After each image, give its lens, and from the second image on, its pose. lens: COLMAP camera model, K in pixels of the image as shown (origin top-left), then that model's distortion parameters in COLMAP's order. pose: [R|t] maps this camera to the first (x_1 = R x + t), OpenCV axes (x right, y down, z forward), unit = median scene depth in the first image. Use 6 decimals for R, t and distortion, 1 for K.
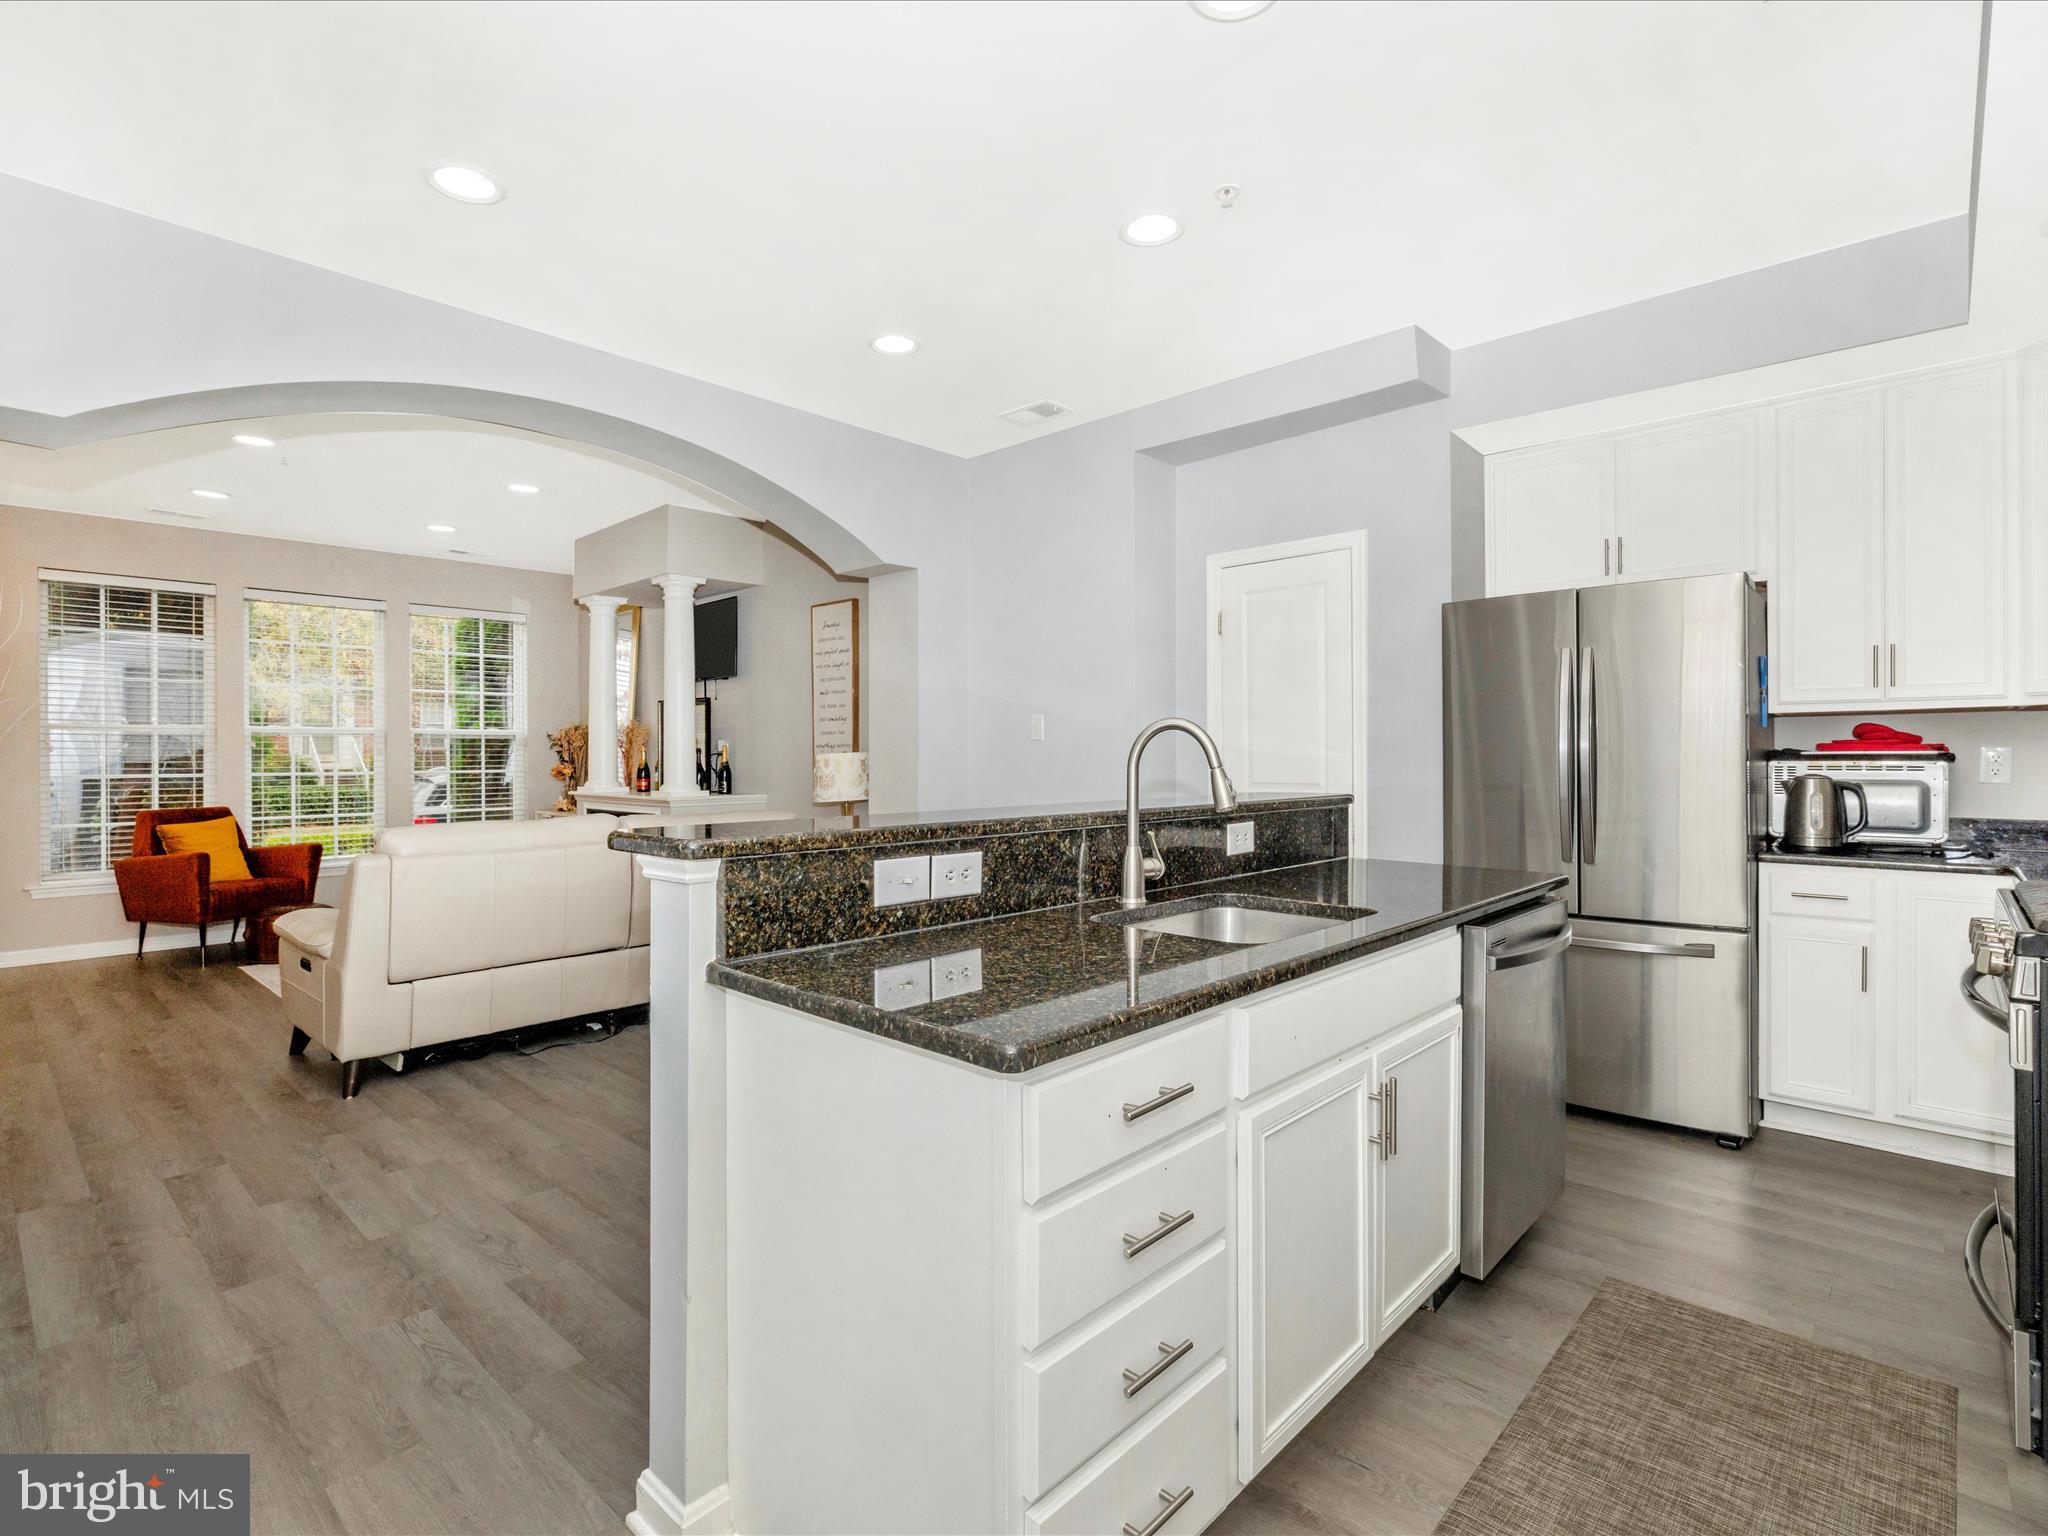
lens RADIAL K [[984.8, 0, 1024.8], [0, 984.8, 741.9], [0, 0, 1]] dist [-0.011358, 0.003088]
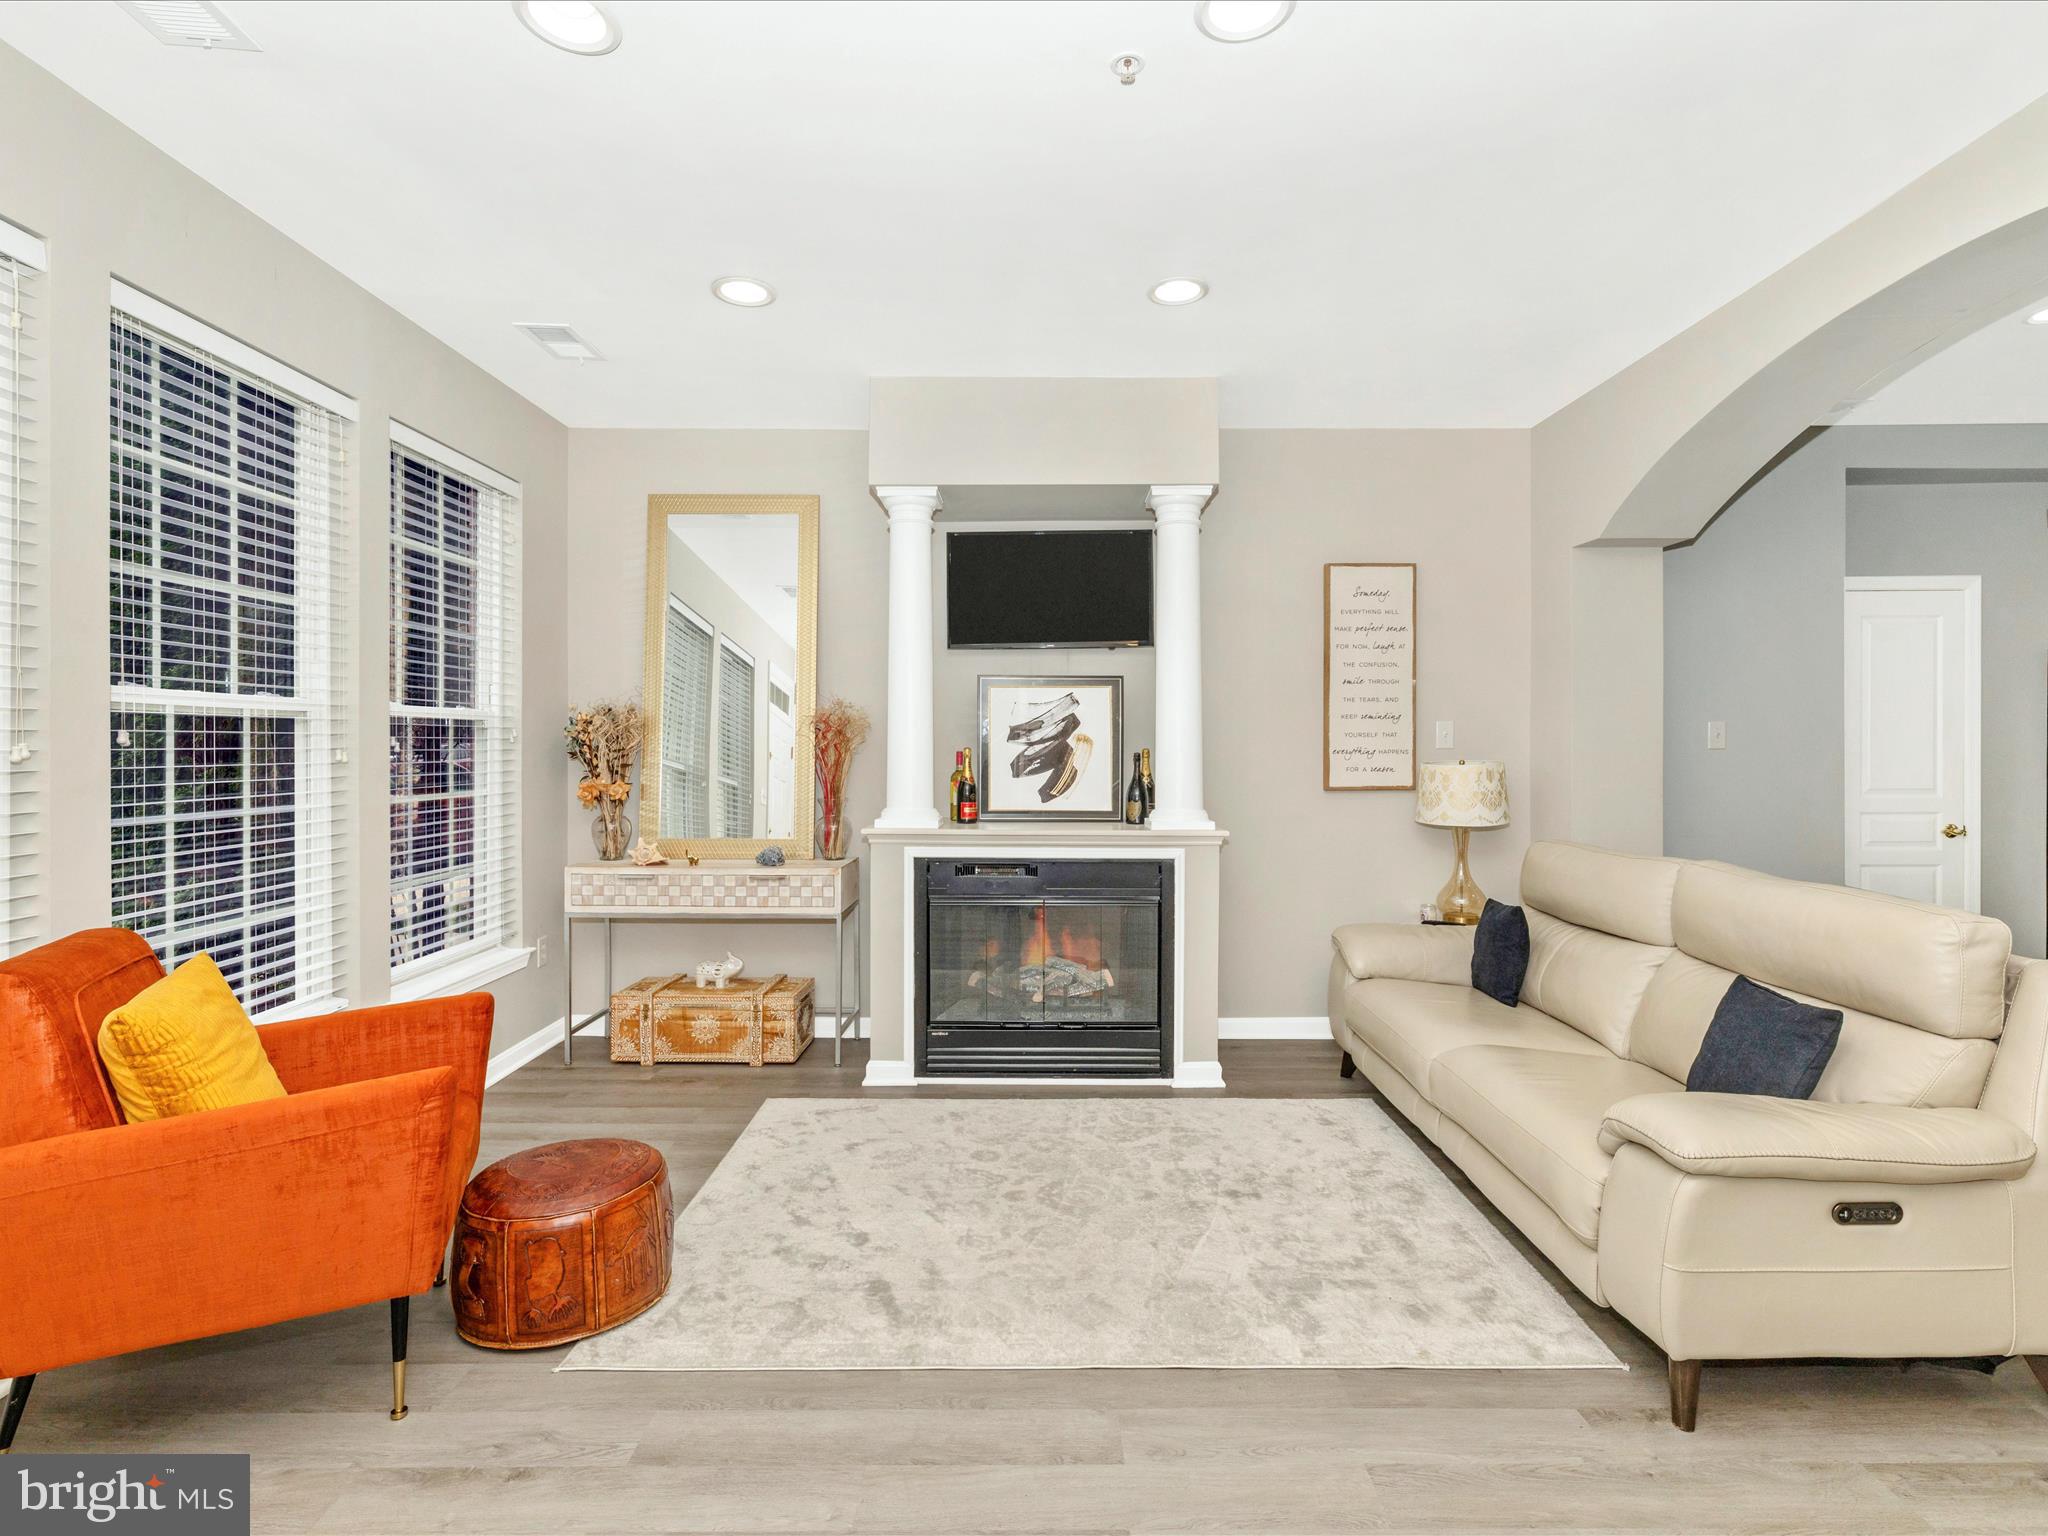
lens RADIAL K [[984.8, 0, 1023.5], [0, 984.8, 751.2], [0, 0, 1]] dist [-0.011358, 0.003088]
pose [[0.739165, 0.002649, 0.673519, -0.796877], [-0.014524, 0.999822, 0.012007, -0.002170], [-0.673368, -0.018658, 0.739072, 0.541830]]
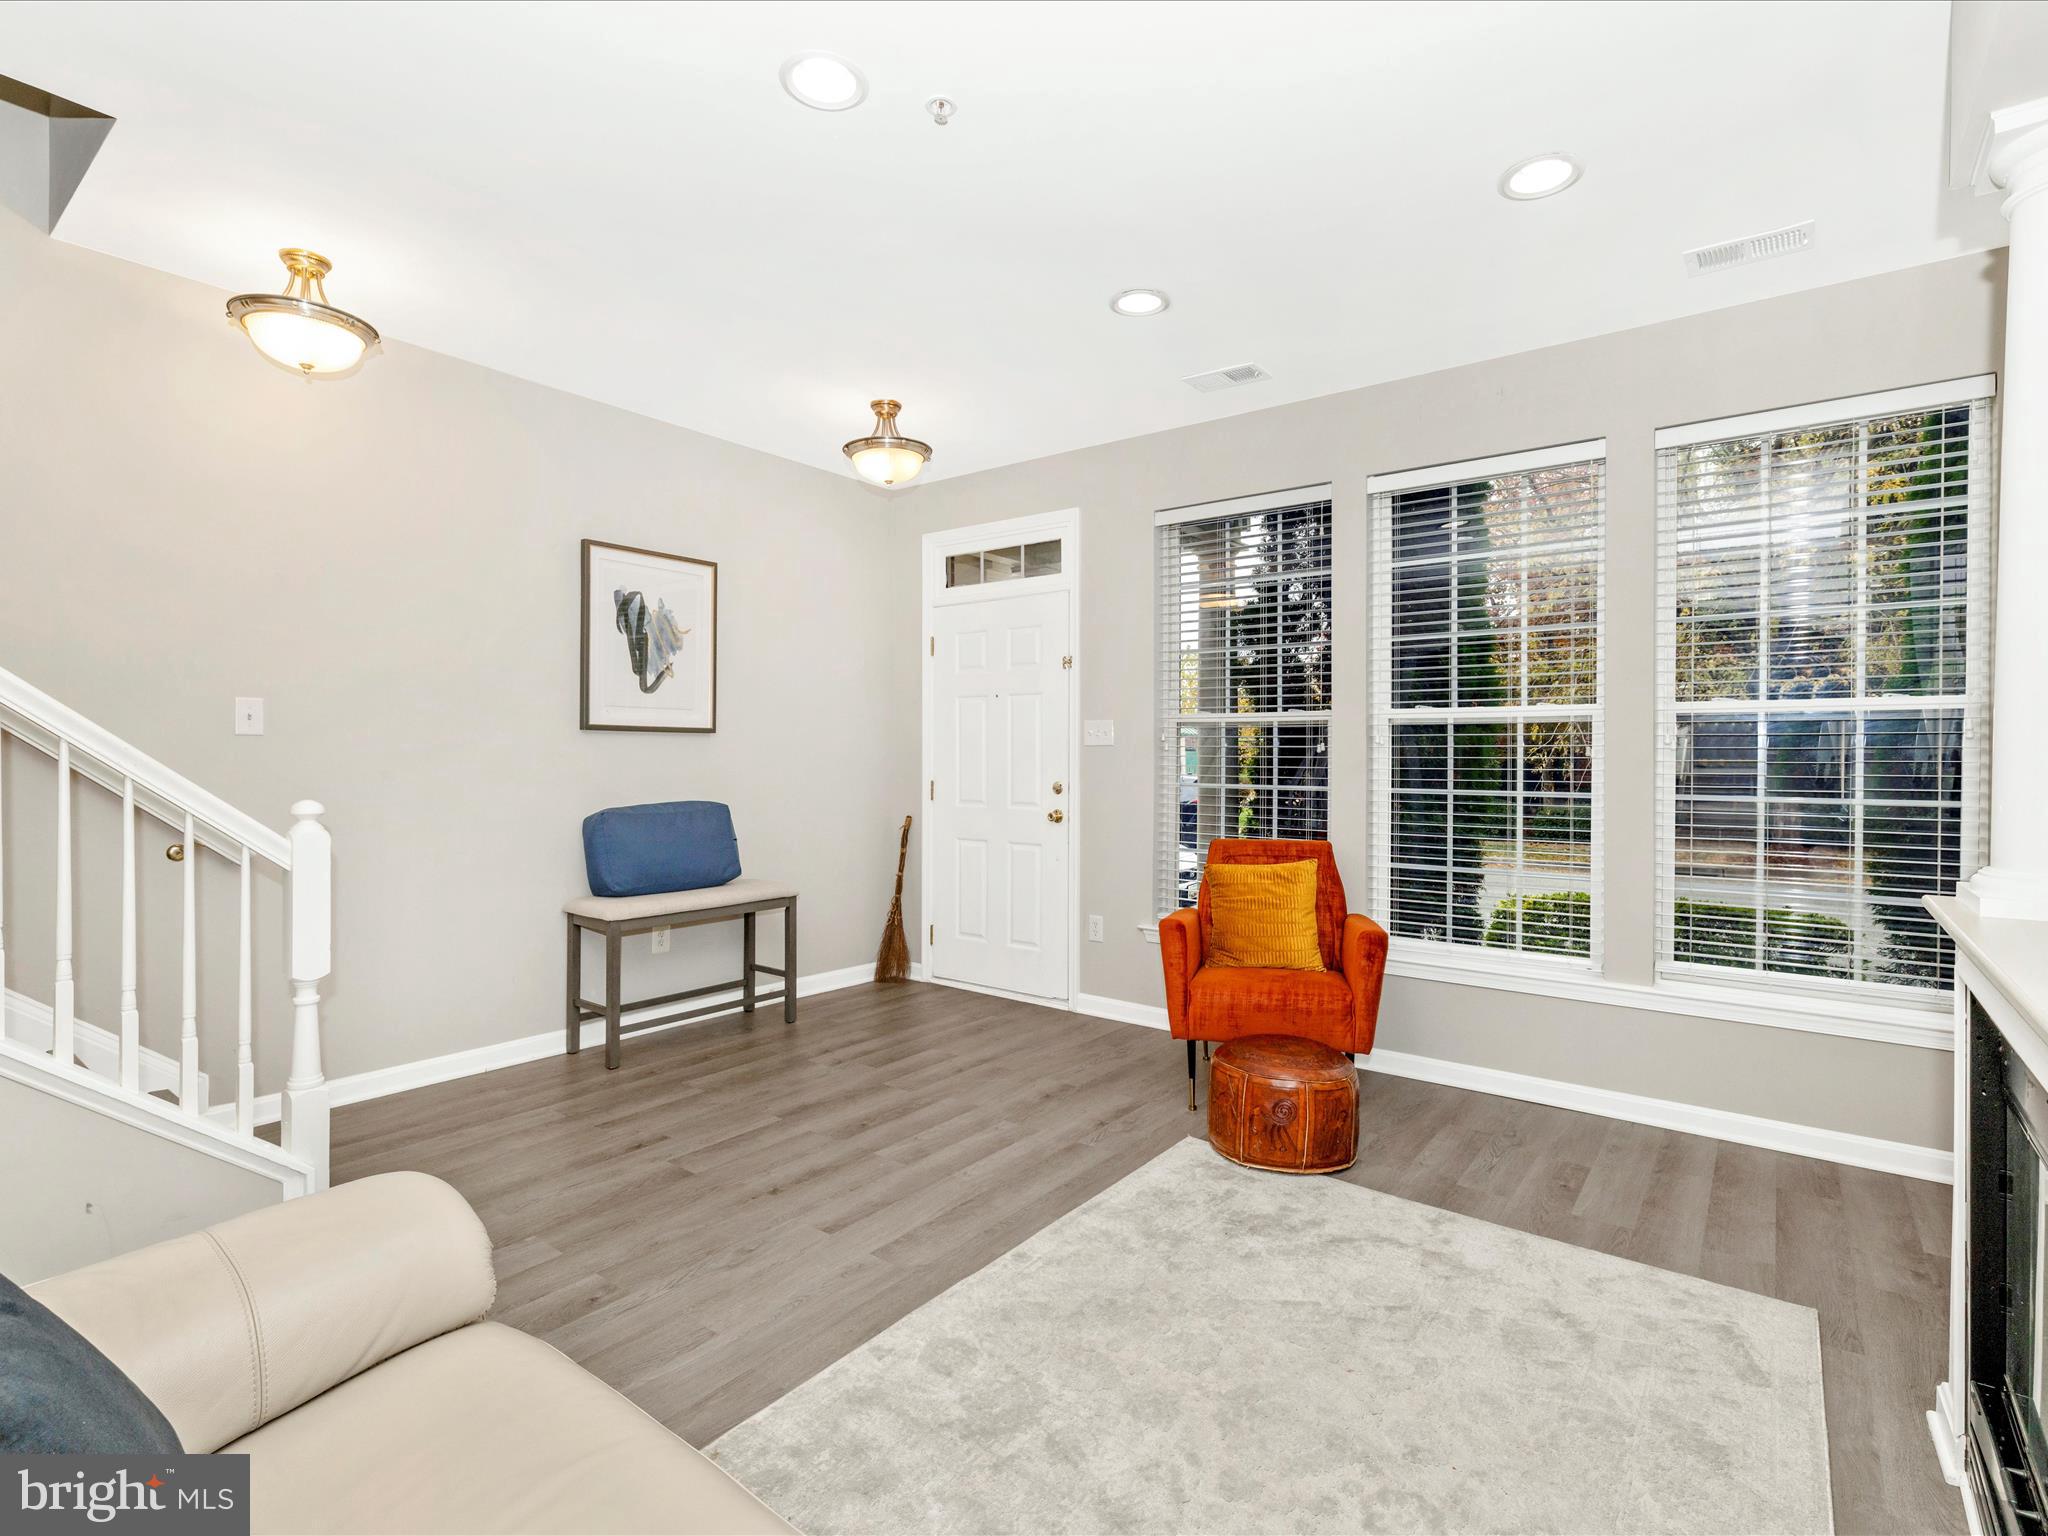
lens RADIAL K [[984.8, 0, 1037.1], [0, 984.8, 760.7], [0, 0, 1]] dist [-0.011358, 0.003088]
pose [[0.093664, 0.005617, -0.995588, -0.219415], [0.004134, 0.999973, 0.006031, 0.010698], [0.995595, -0.004681, 0.093639, 0.748917]]
